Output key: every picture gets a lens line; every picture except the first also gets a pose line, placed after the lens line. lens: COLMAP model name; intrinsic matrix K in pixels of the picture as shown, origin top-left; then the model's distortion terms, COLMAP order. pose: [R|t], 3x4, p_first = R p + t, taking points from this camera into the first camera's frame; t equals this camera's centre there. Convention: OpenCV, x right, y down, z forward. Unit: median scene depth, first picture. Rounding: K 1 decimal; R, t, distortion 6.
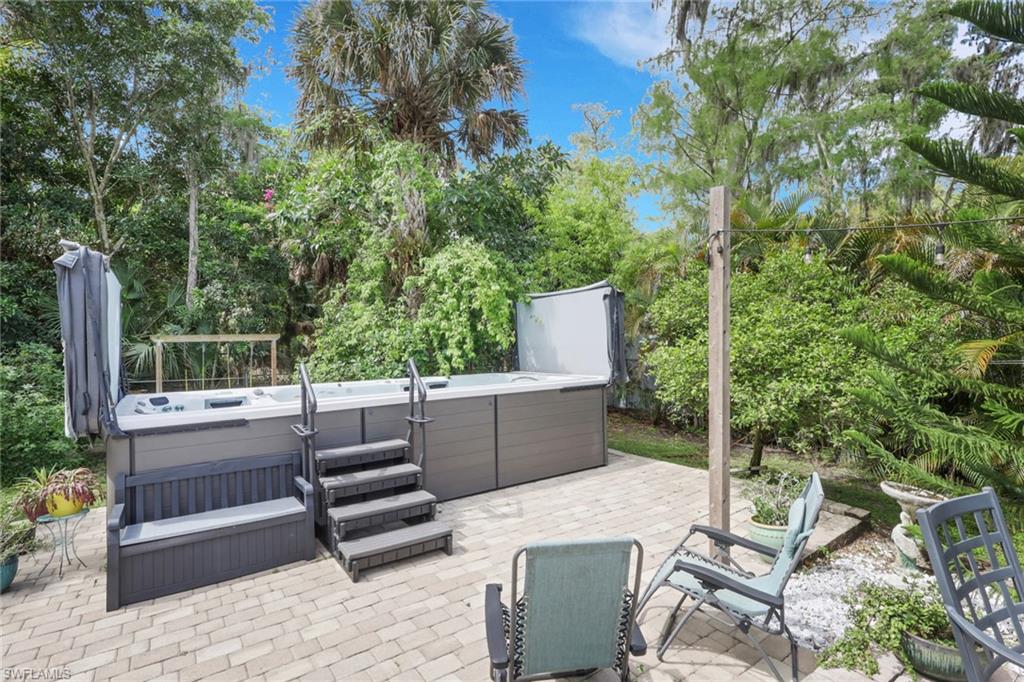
lens RADIAL K [[503.9, 0, 514.1], [0, 503.9, 345.1], [0, 0, 1]] dist [-0.000319, -0.000151]
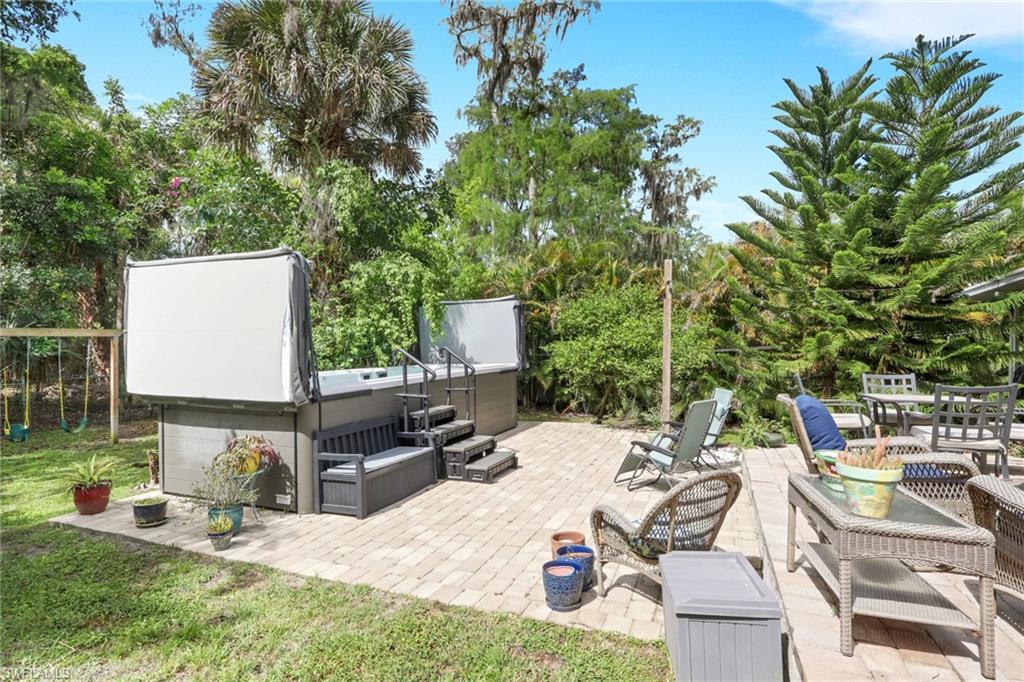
lens RADIAL K [[510.9, 0, 523.3], [0, 510.9, 354.6], [0, 0, 1]] dist [-0.002048, 0.000271]
pose [[0.839138, -0.001800, 0.543916, -0.507314], [0.000770, 0.999997, 0.002120, 0.029871], [-0.543919, -0.001360, 0.839137, -0.180514]]
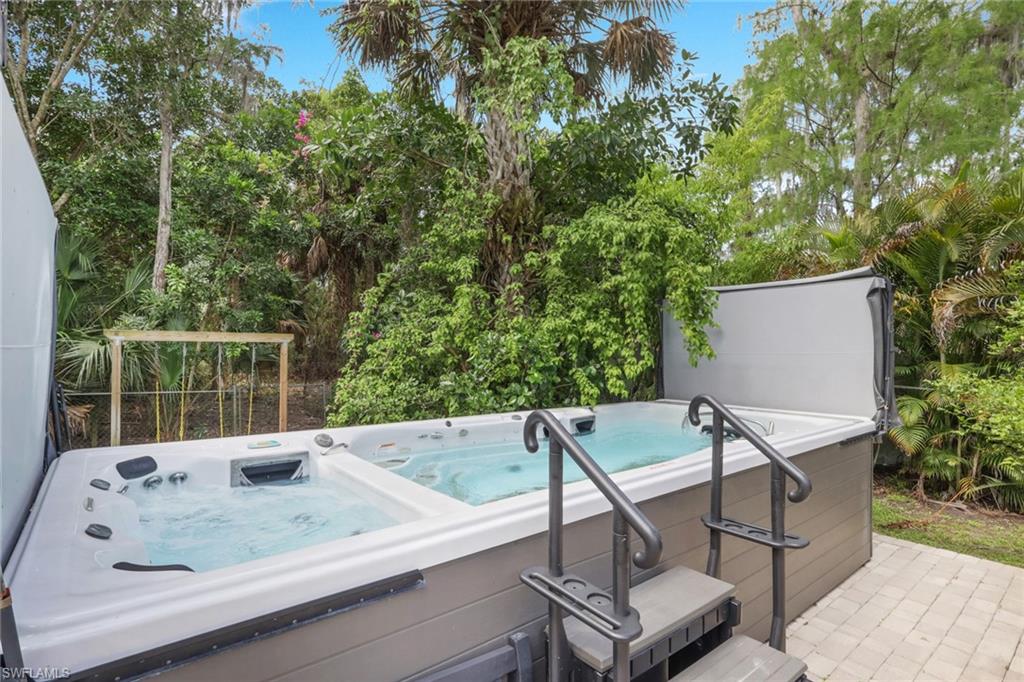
lens RADIAL K [[510.9, 0, 523.3], [0, 510.9, 354.6], [0, 0, 1]] dist [-0.002048, 0.000271]
pose [[0.996663, 0.029894, 0.075959, -0.269838], [-0.030033, 0.999549, 0.000697, -0.003583], [-0.075903, -0.002976, 0.997111, 0.349720]]
